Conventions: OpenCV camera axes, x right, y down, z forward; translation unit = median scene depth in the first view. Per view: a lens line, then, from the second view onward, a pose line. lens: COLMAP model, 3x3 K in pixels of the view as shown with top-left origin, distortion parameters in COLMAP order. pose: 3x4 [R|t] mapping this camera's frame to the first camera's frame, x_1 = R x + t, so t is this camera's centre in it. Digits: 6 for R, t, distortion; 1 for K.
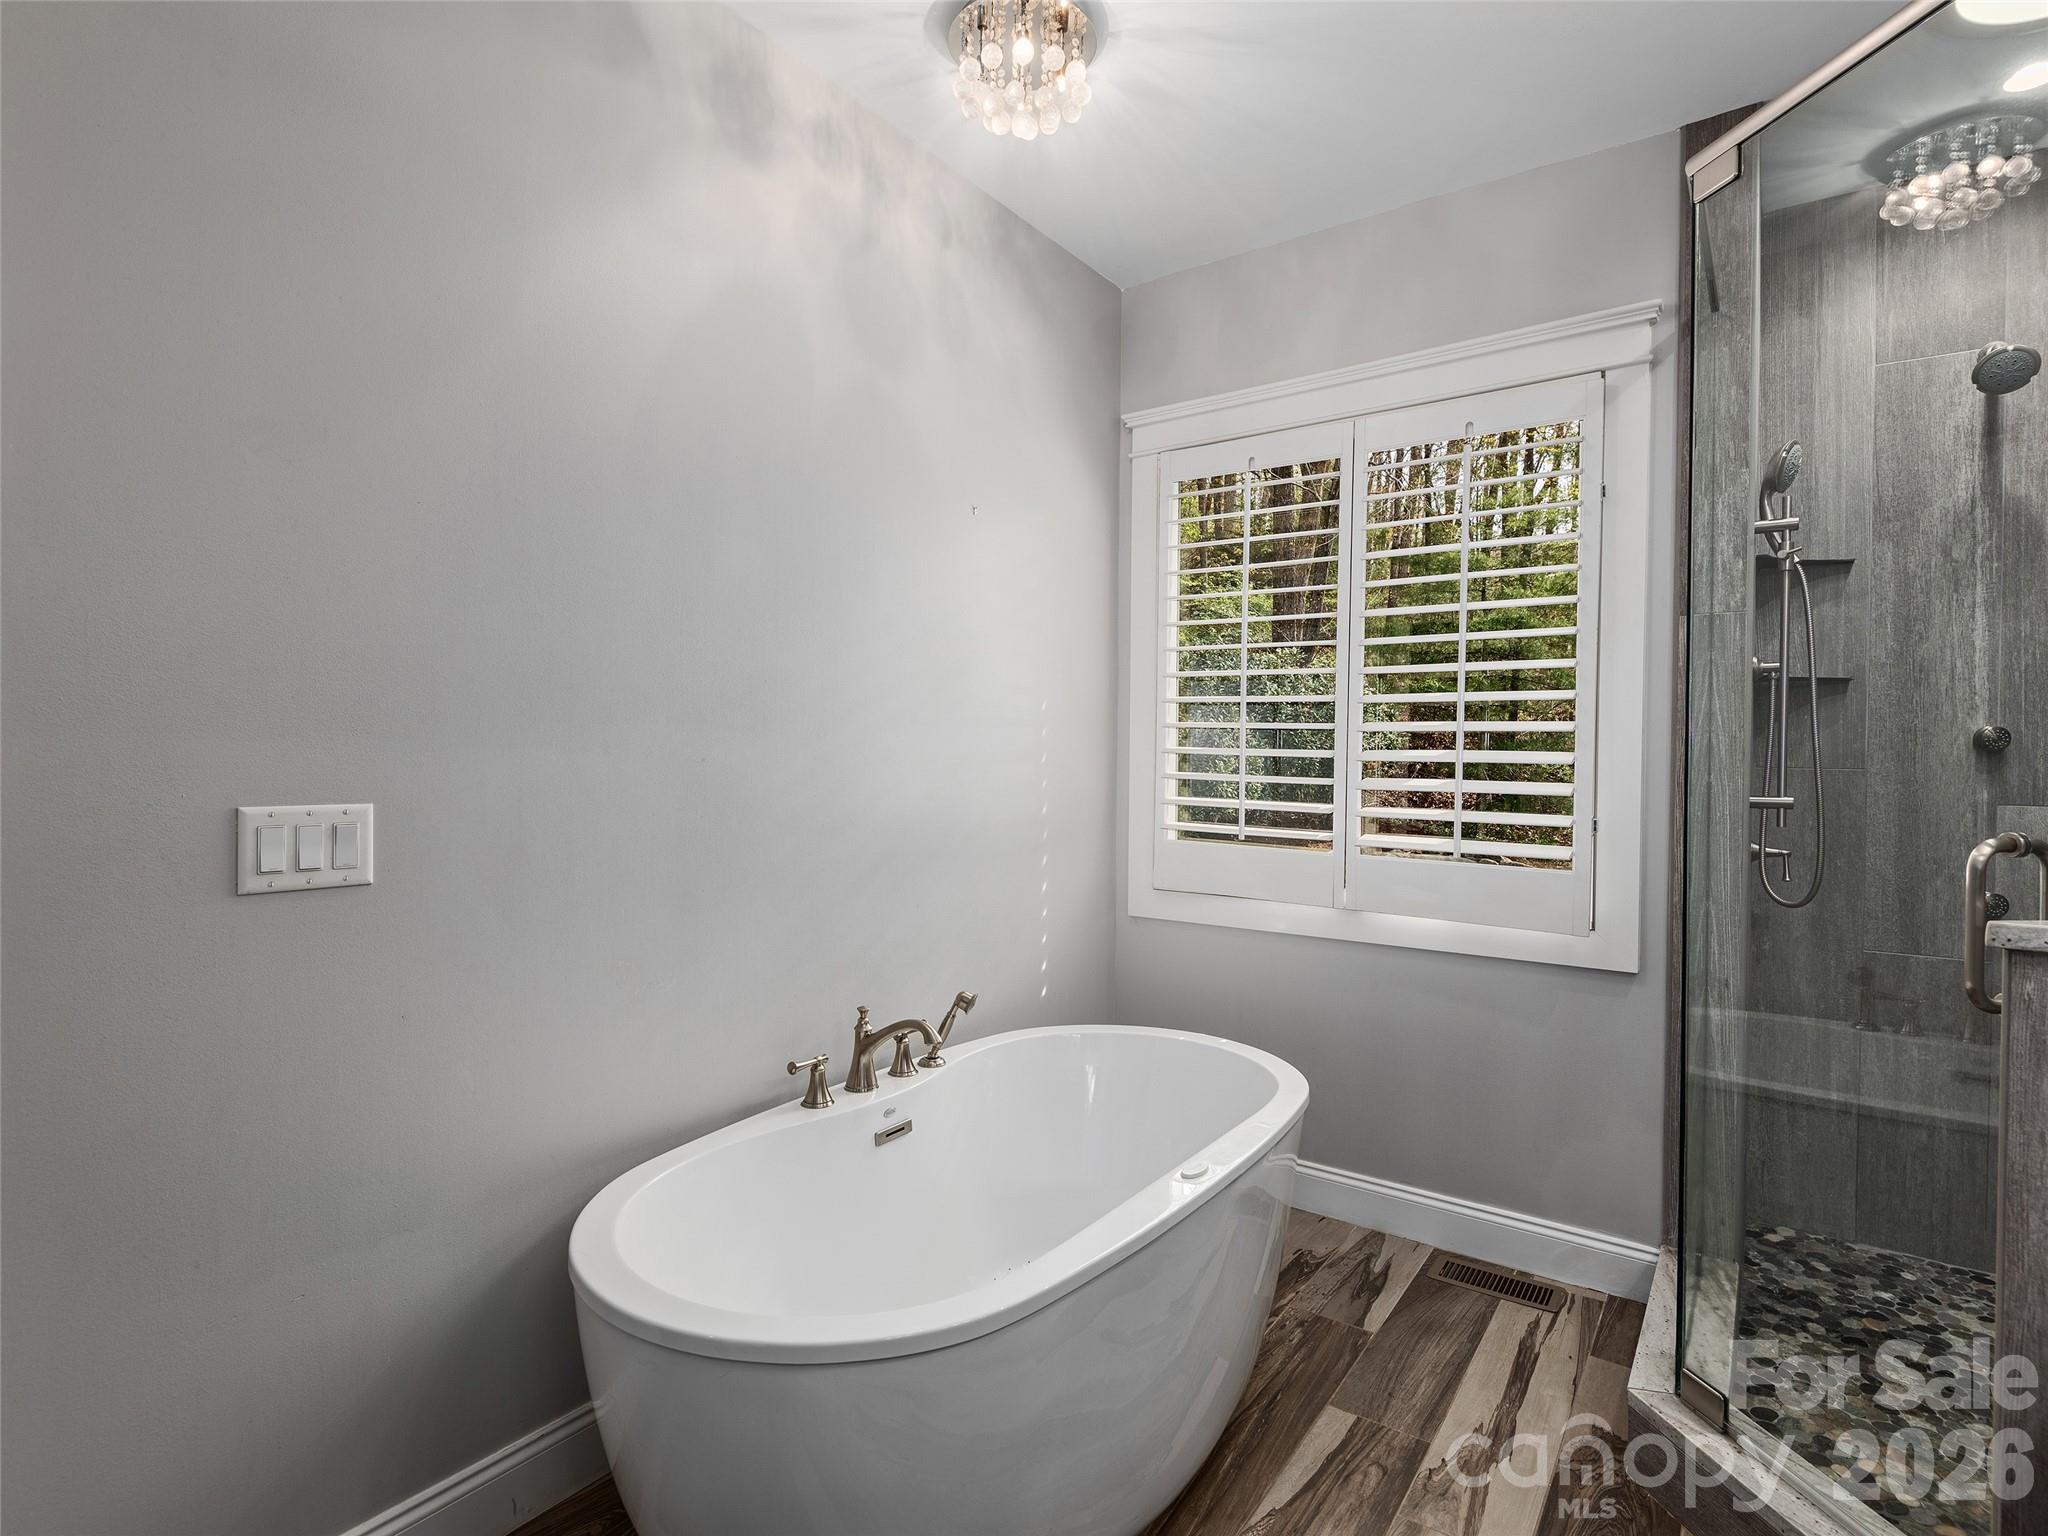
lens RADIAL K [[1072.2, 0, 1011.6], [0, 1072.2, 758.5], [0, 0, 1]] dist [-0.000379, 0.000029]
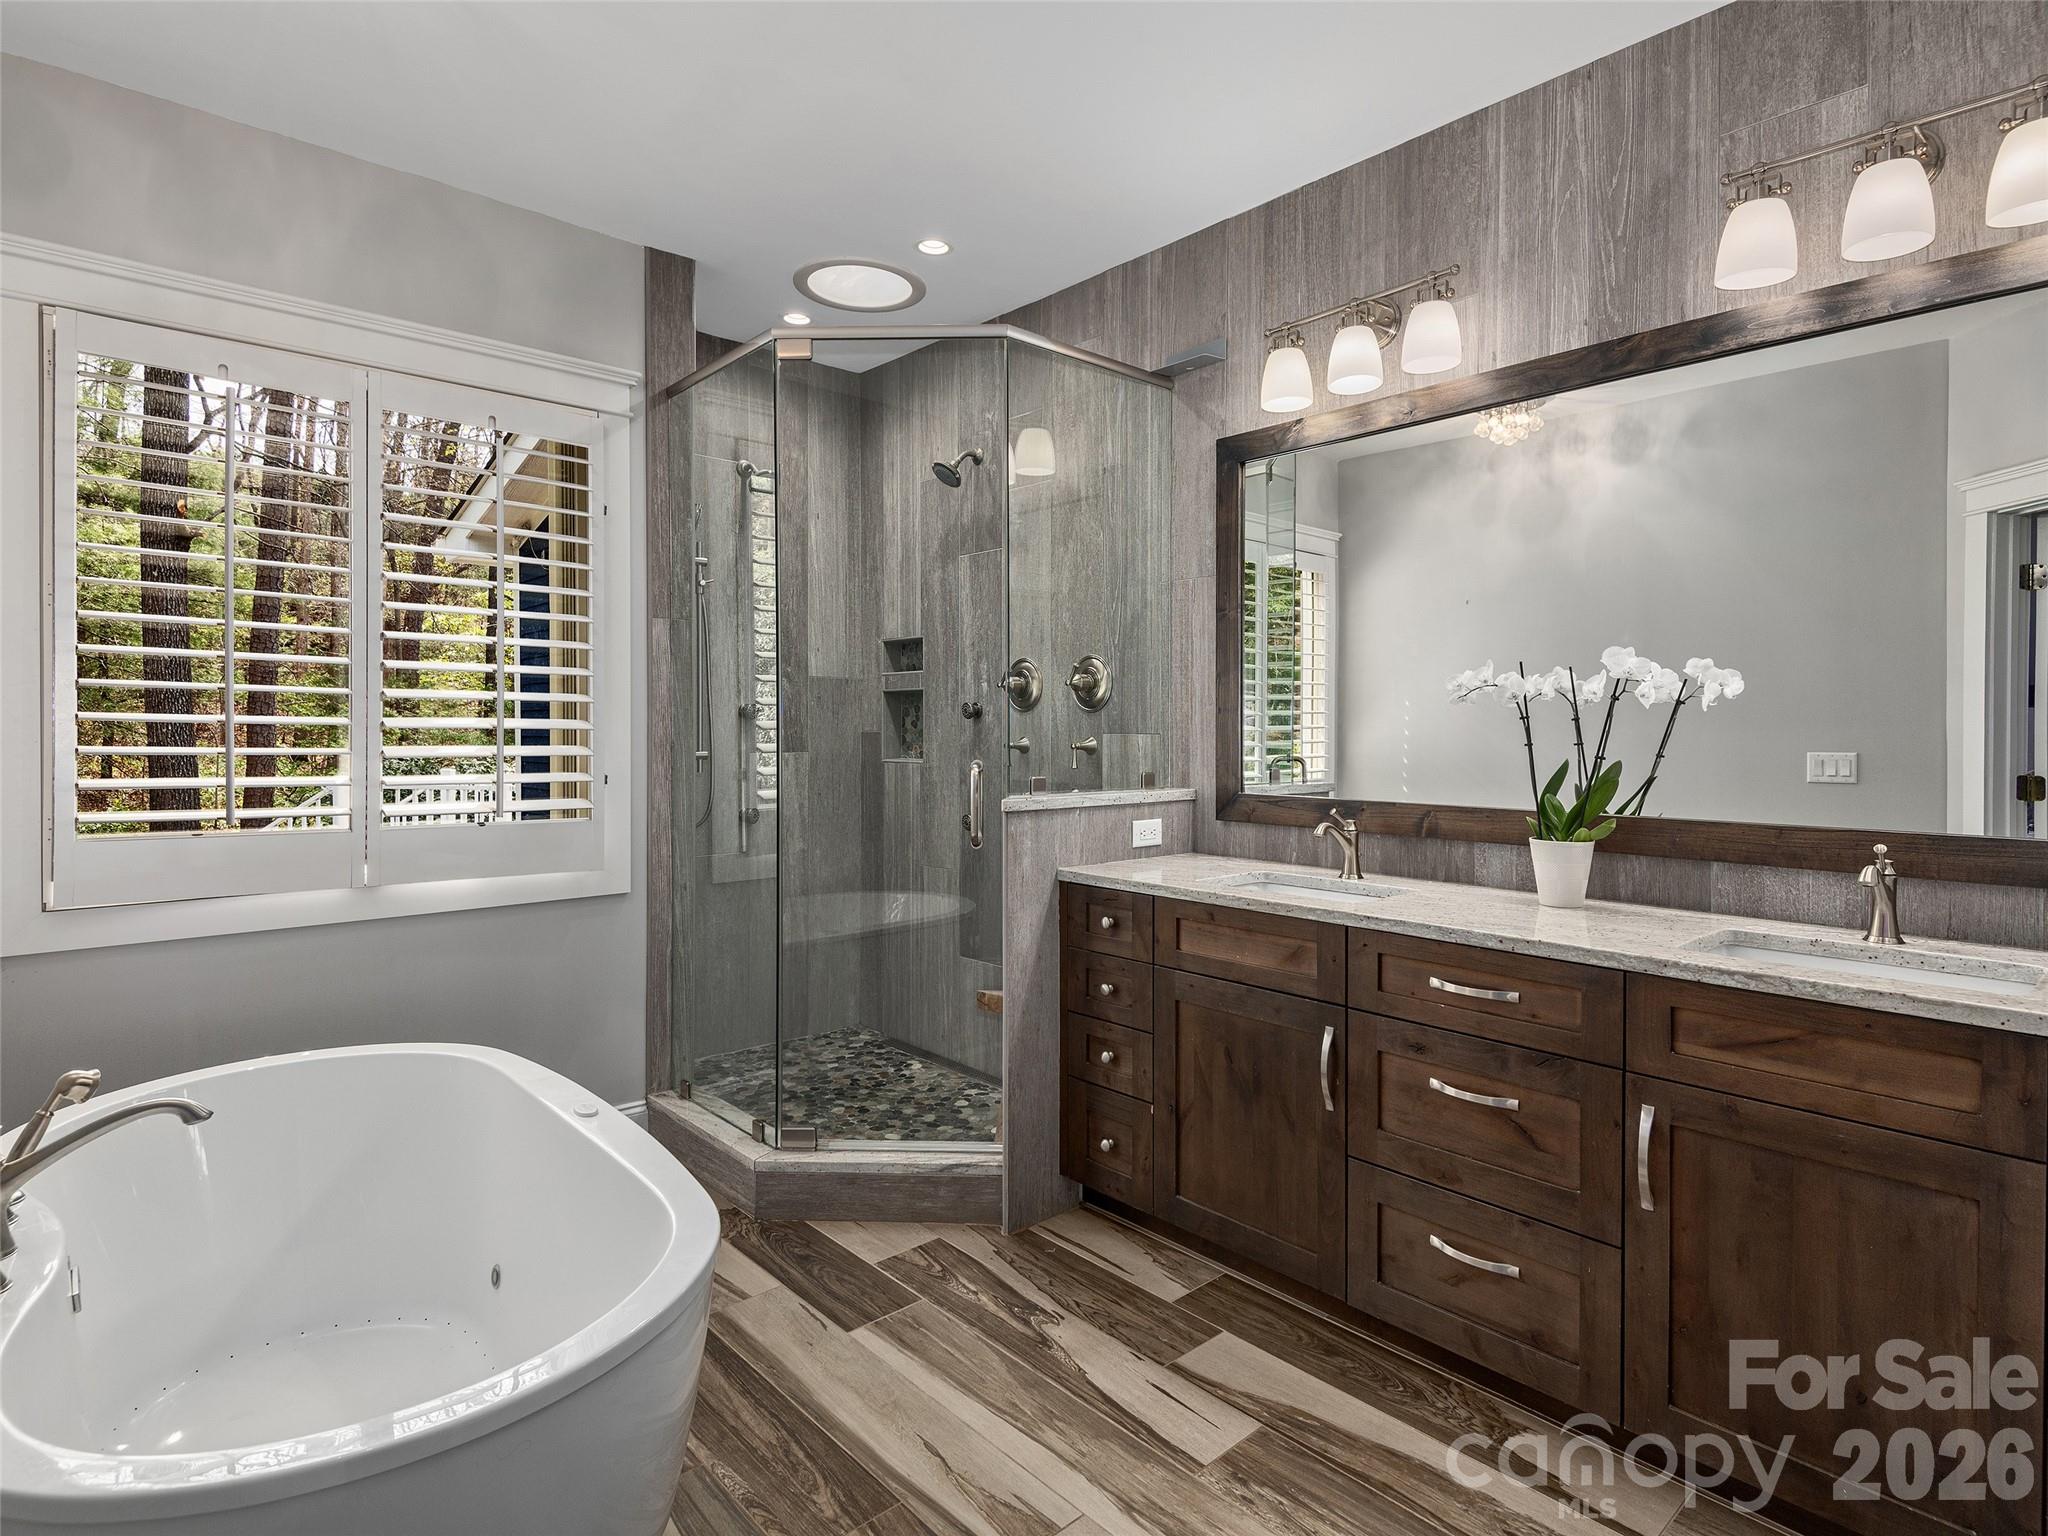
lens RADIAL K [[1072.2, 0, 1011.6], [0, 1072.2, 758.5], [0, 0, 1]] dist [-0.000379, 0.000029]
pose [[0.228141, -0.020202, 0.973419, -0.553299], [0.004078, 0.999796, 0.019793, 0.015856], [-0.973620, -0.000546, 0.228177, 0.254221]]
